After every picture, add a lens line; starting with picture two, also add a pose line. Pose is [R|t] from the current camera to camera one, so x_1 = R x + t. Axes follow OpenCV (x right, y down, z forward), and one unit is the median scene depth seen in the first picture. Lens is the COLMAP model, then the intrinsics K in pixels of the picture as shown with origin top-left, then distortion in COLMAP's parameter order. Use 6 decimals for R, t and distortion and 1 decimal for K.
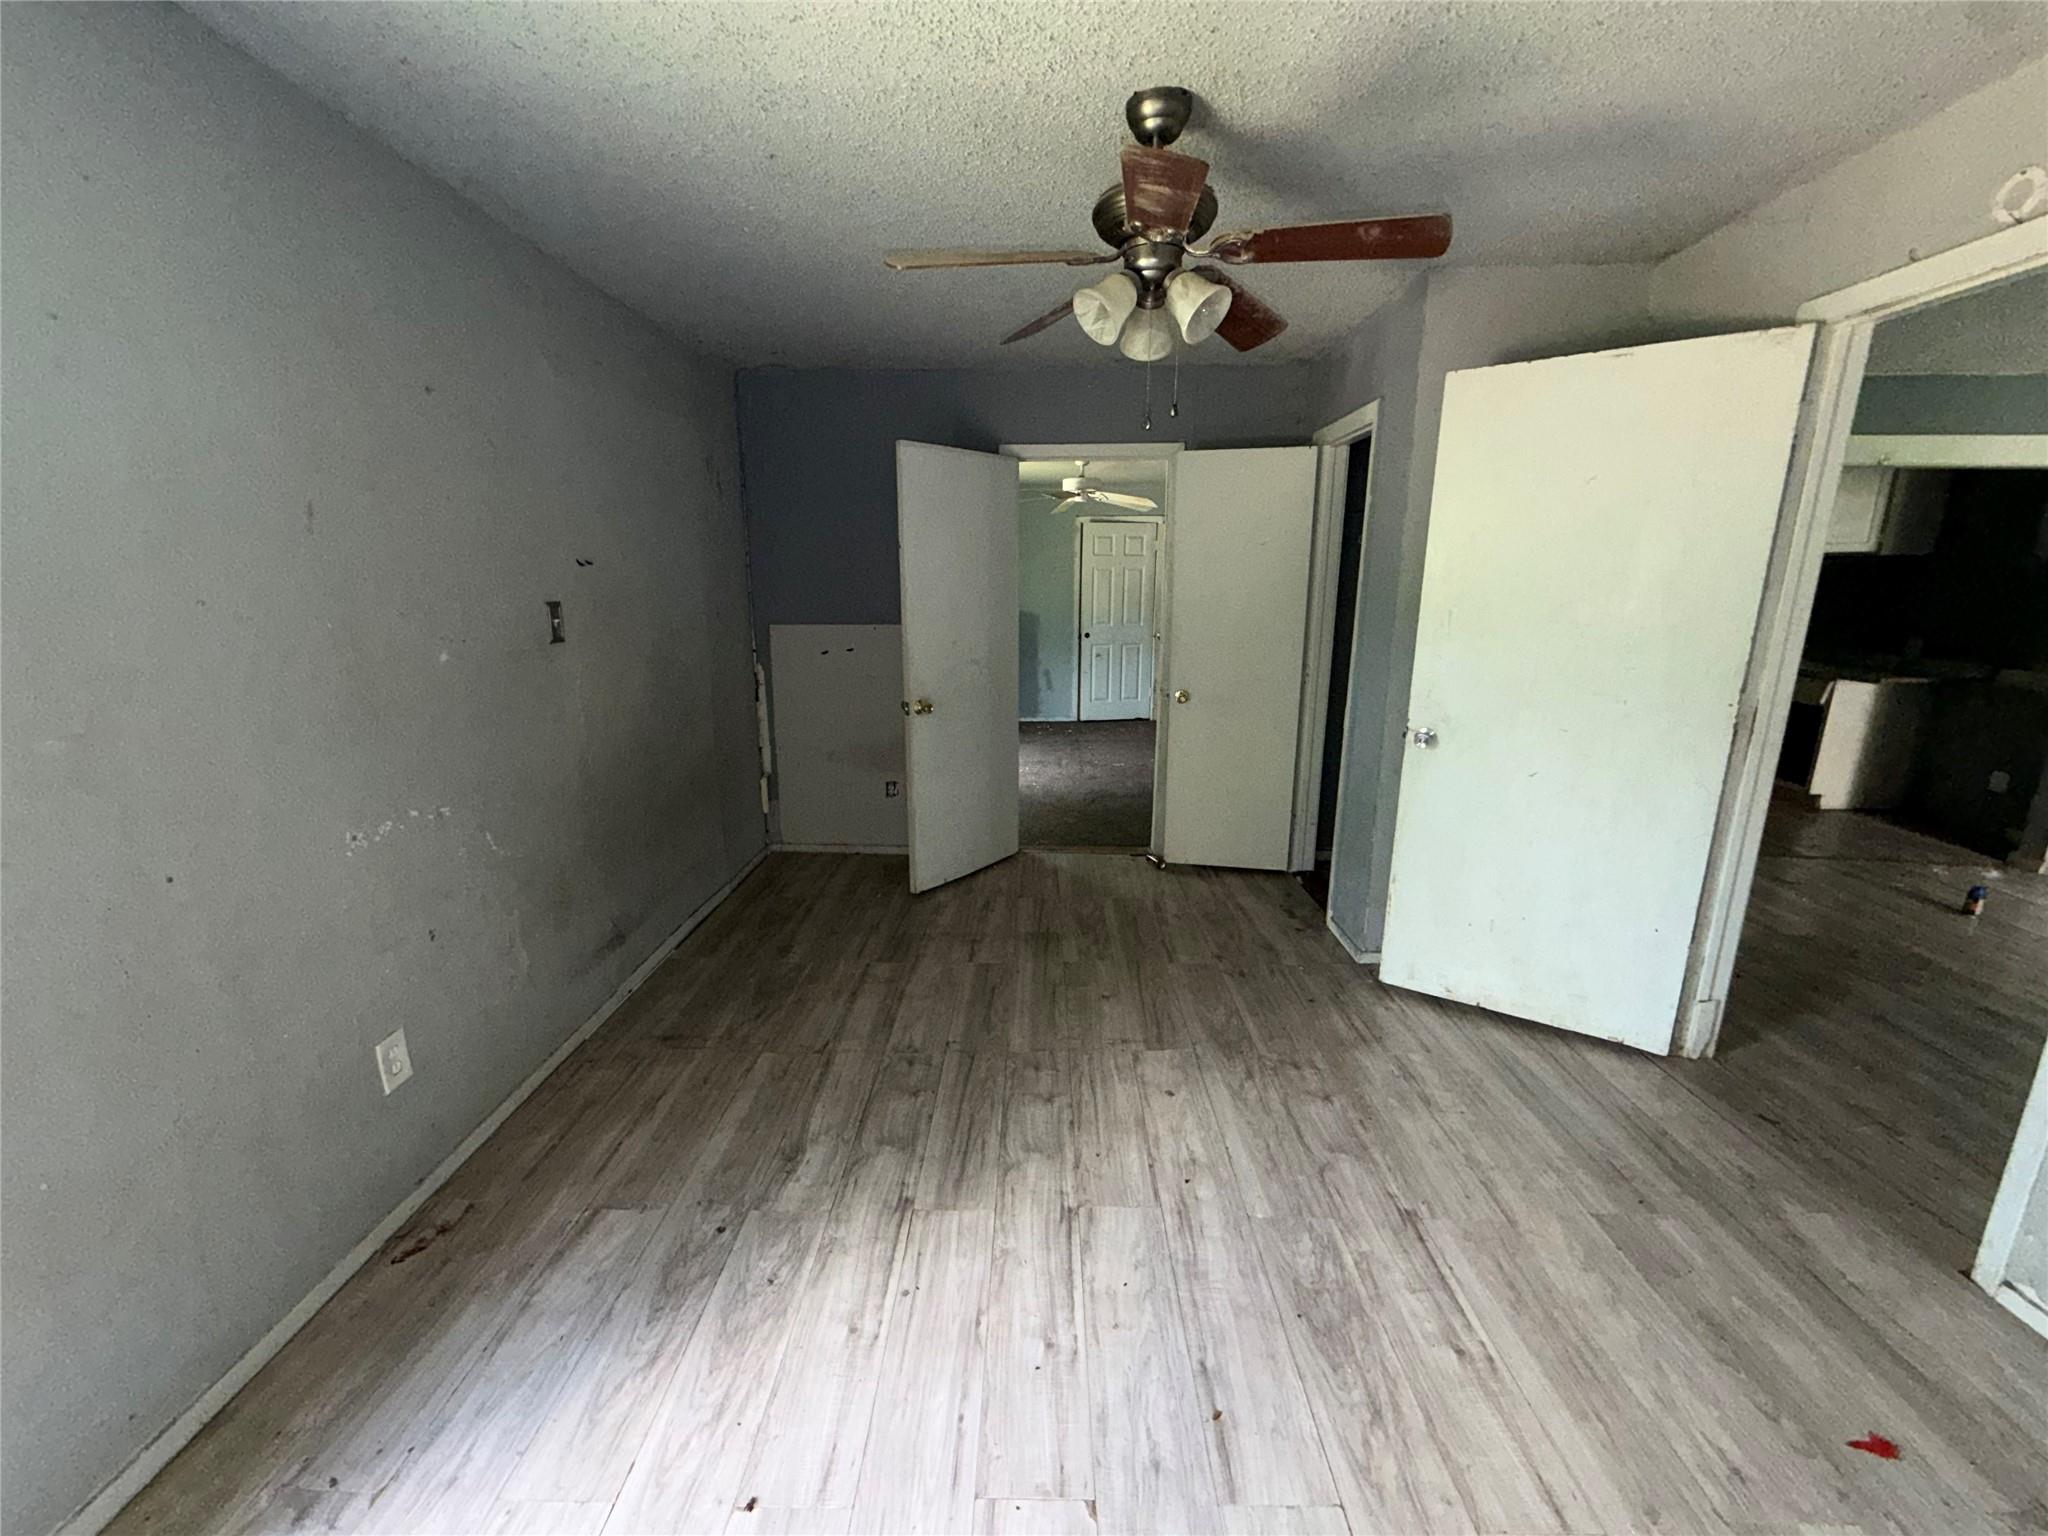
lens RADIAL K [[819.3, 0, 1021.1], [0, 819.3, 771.3], [0, 0, 1]] dist [0.001580, 0.000083]
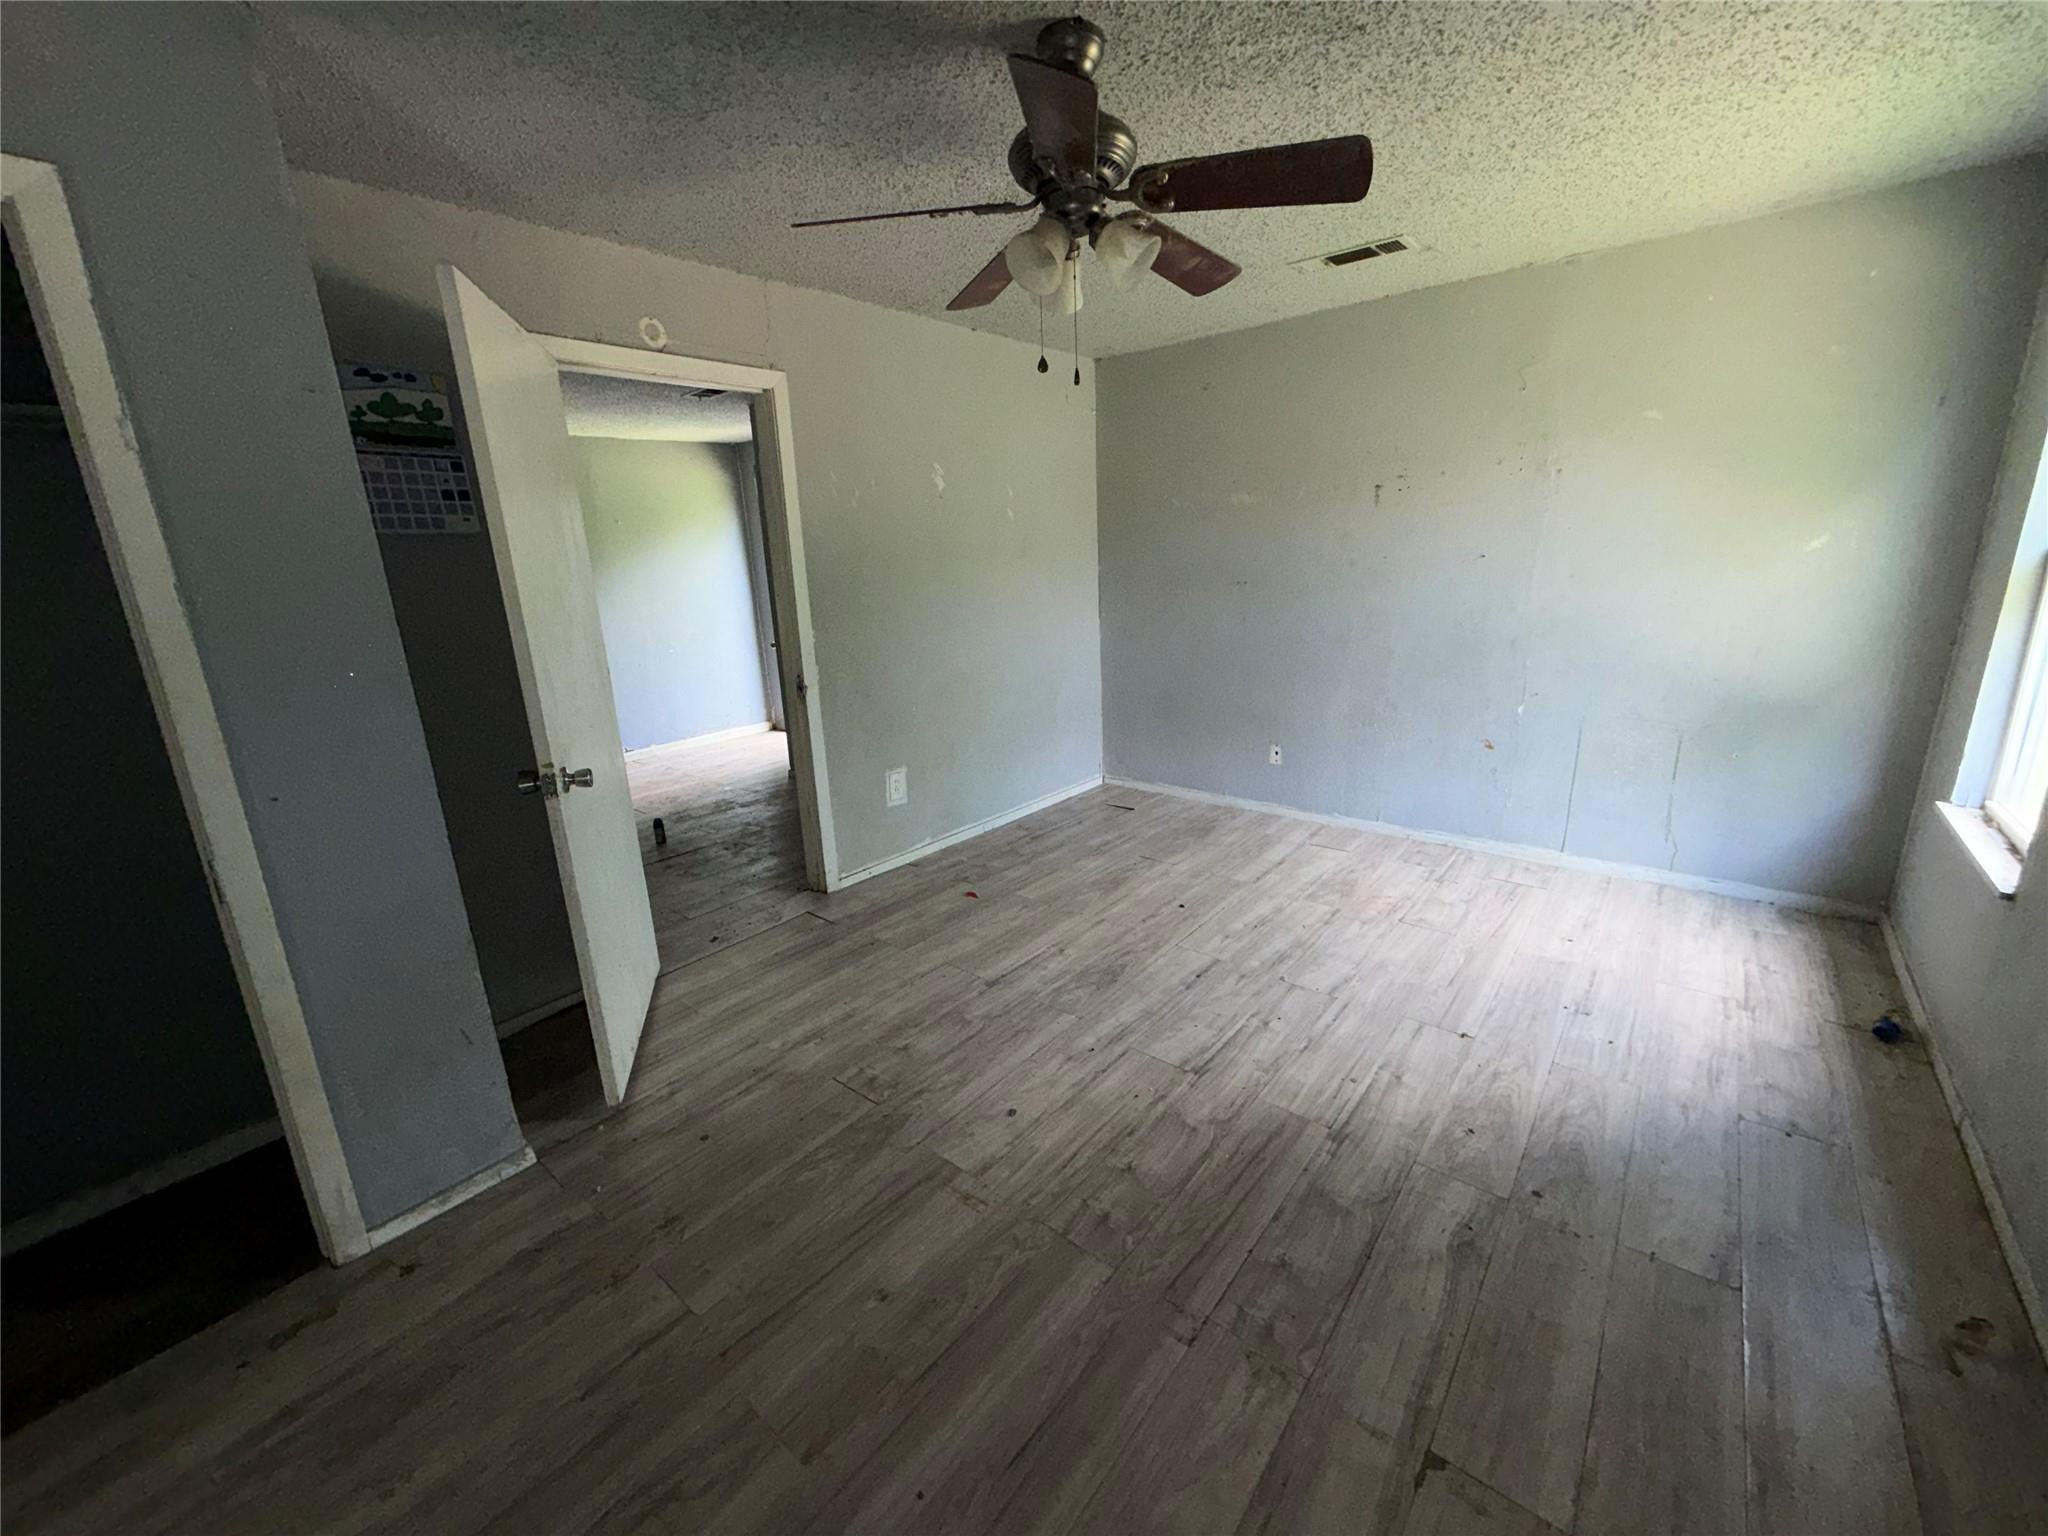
lens RADIAL K [[819.3, 0, 1020.7], [0, 819.3, 766.4], [0, 0, 1]] dist [0.001580, 0.000083]
pose [[-0.786108, -0.117241, 0.606868, -0.384505], [0.187572, 0.890292, 0.414967, -0.374692], [-0.588941, 0.440040, -0.677874, 1.659573]]
